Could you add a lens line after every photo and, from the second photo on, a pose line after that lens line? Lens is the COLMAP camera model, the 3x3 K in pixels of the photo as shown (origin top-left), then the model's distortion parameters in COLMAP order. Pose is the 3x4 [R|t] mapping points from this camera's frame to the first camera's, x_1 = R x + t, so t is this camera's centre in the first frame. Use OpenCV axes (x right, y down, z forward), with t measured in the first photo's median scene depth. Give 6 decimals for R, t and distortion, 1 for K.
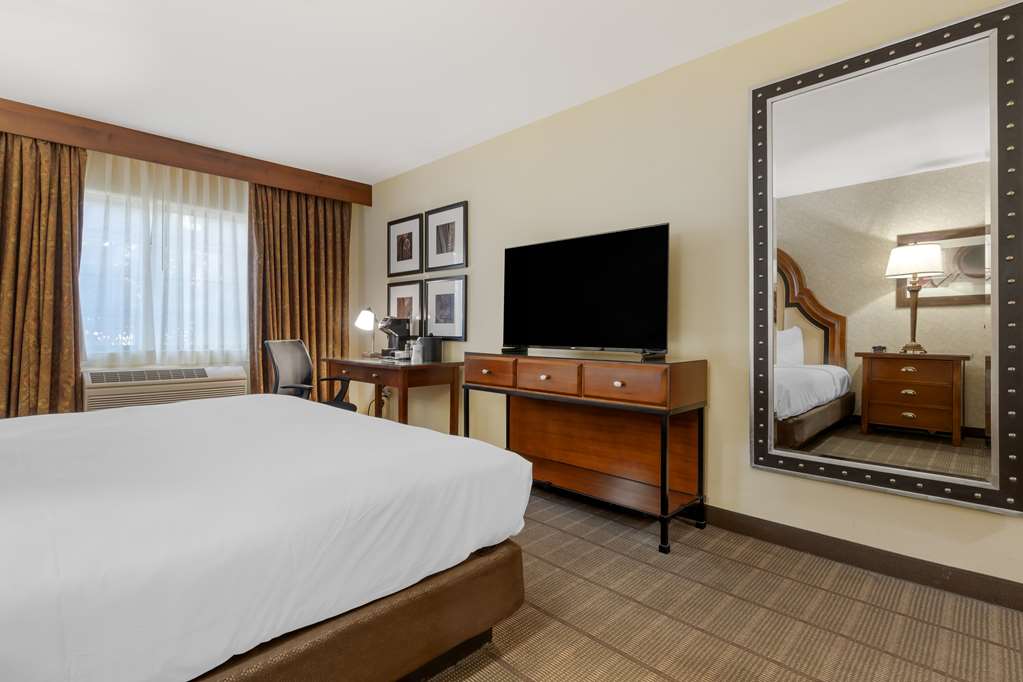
lens RADIAL K [[487.2, 0, 464.8], [0, 487.2, 331.5], [0, 0, 1]] dist [-0.000132, 0.000087]
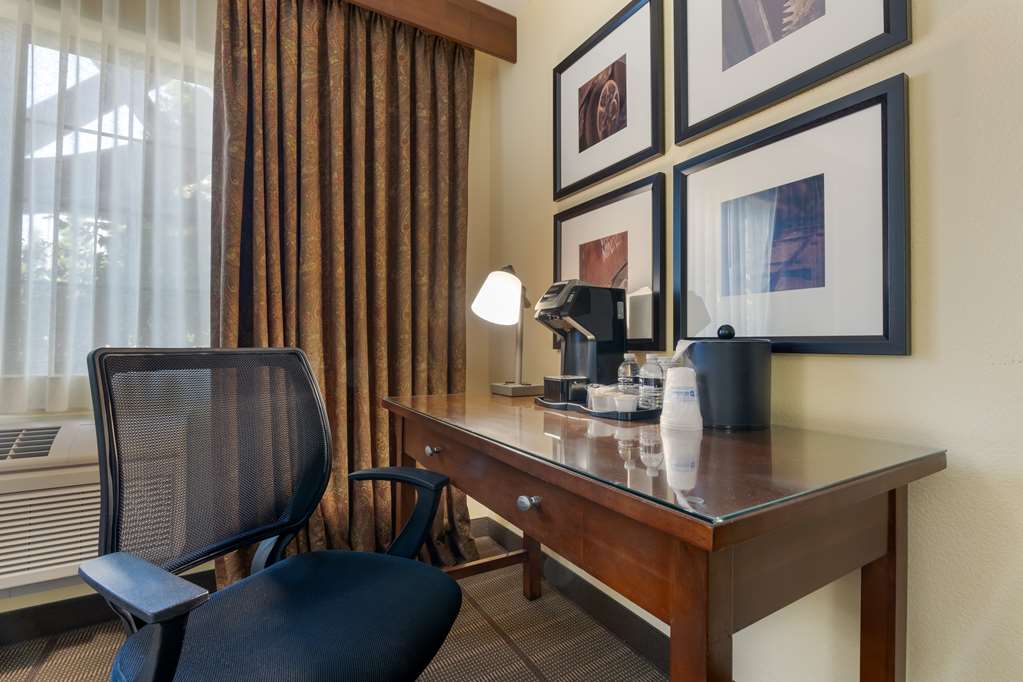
lens RADIAL K [[459.8, 0, 510.6], [0, 459.8, 332.4], [0, 0, 1]] dist [-0.003366, -0.000627]
pose [[0.979376, -0.004700, -0.201992, -0.127042], [-0.001967, 0.999460, -0.032793, 0.014972], [0.202037, 0.032514, 0.978838, 0.673069]]
